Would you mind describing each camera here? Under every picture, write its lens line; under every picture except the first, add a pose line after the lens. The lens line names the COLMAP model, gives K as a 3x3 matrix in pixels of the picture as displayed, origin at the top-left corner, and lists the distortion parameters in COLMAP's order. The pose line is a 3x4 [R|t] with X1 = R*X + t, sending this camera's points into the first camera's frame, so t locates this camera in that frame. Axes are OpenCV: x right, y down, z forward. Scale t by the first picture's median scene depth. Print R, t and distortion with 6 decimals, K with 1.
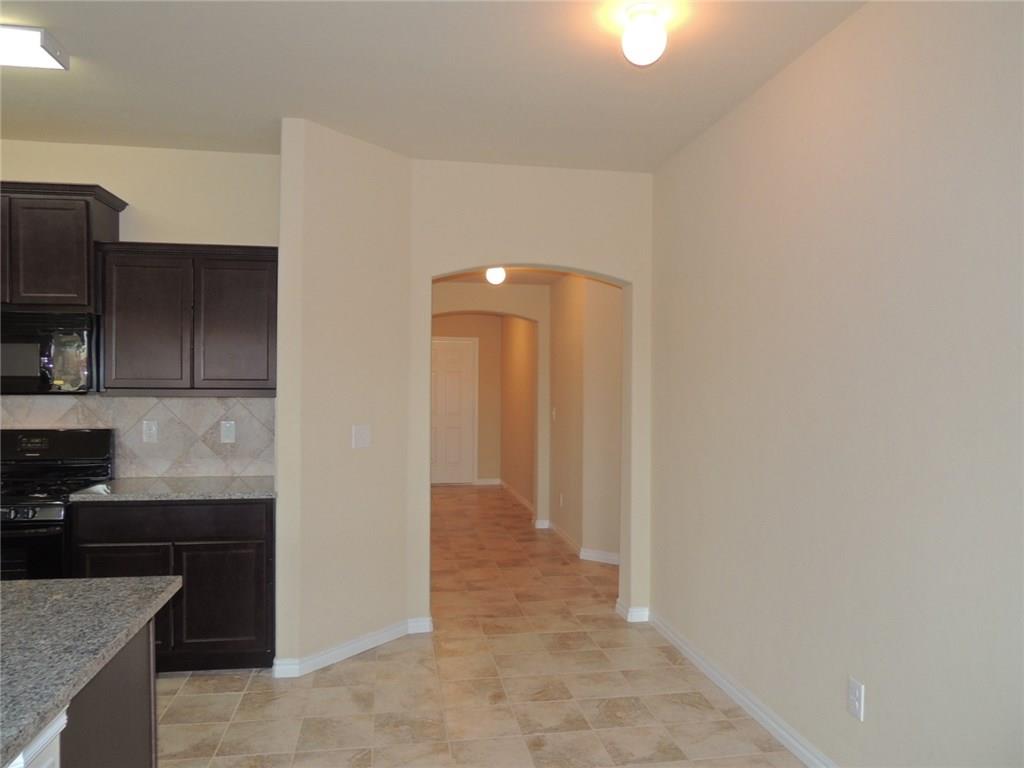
lens RADIAL K [[729.0, 0, 518.2], [0, 729.0, 387.5], [0, 0, 1]] dist [-0.024817, 0.002337]
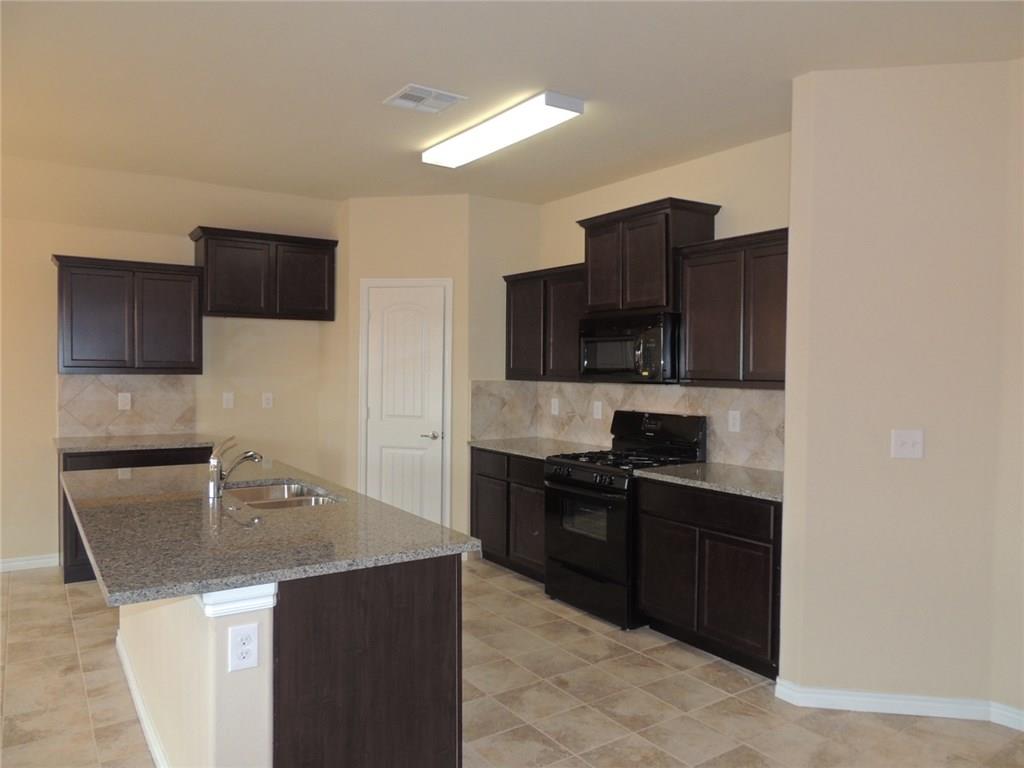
lens RADIAL K [[729.0, 0, 511.3], [0, 729.0, 385.1], [0, 0, 1]] dist [-0.024817, 0.002337]
pose [[0.412628, 0.018415, -0.910714, 0.334911], [-0.008053, 0.999830, 0.016569, -0.006023], [0.910864, 0.000497, 0.412706, 0.298077]]
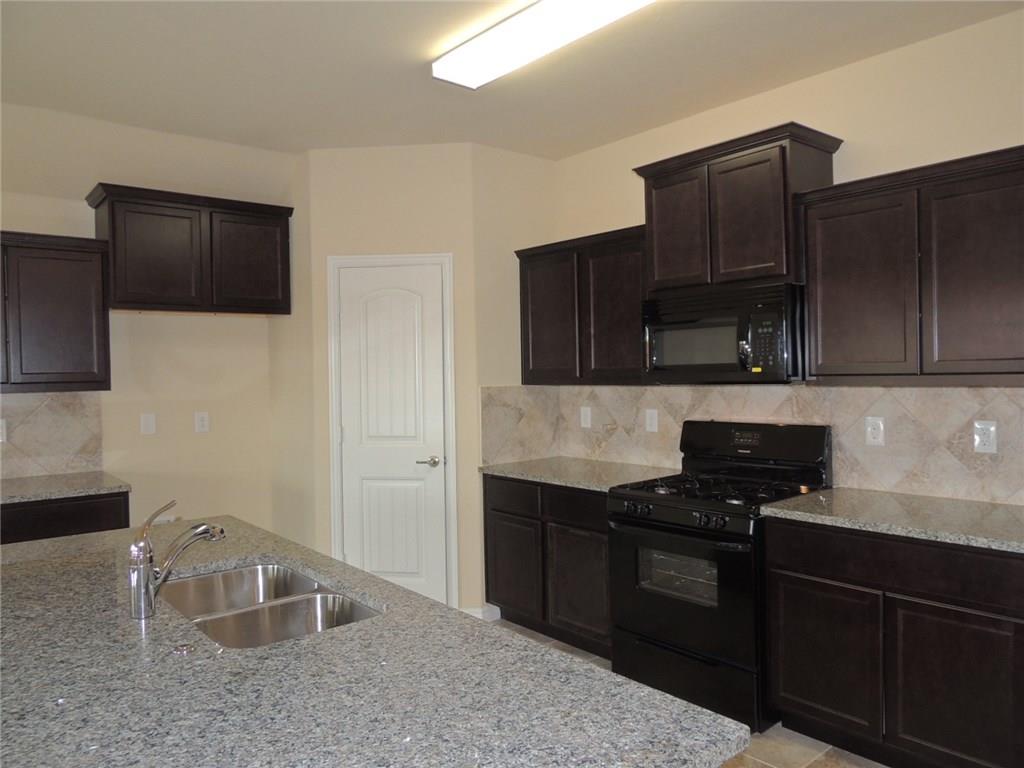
lens RADIAL K [[729.0, 0, 511.5], [0, 729.0, 386.9], [0, 0, 1]] dist [-0.024817, 0.002337]
pose [[0.505394, 0.000052, -0.862889, -0.045392], [0.020716, 0.999711, 0.012194, -0.003181], [0.862640, -0.024038, 0.505247, 0.306082]]
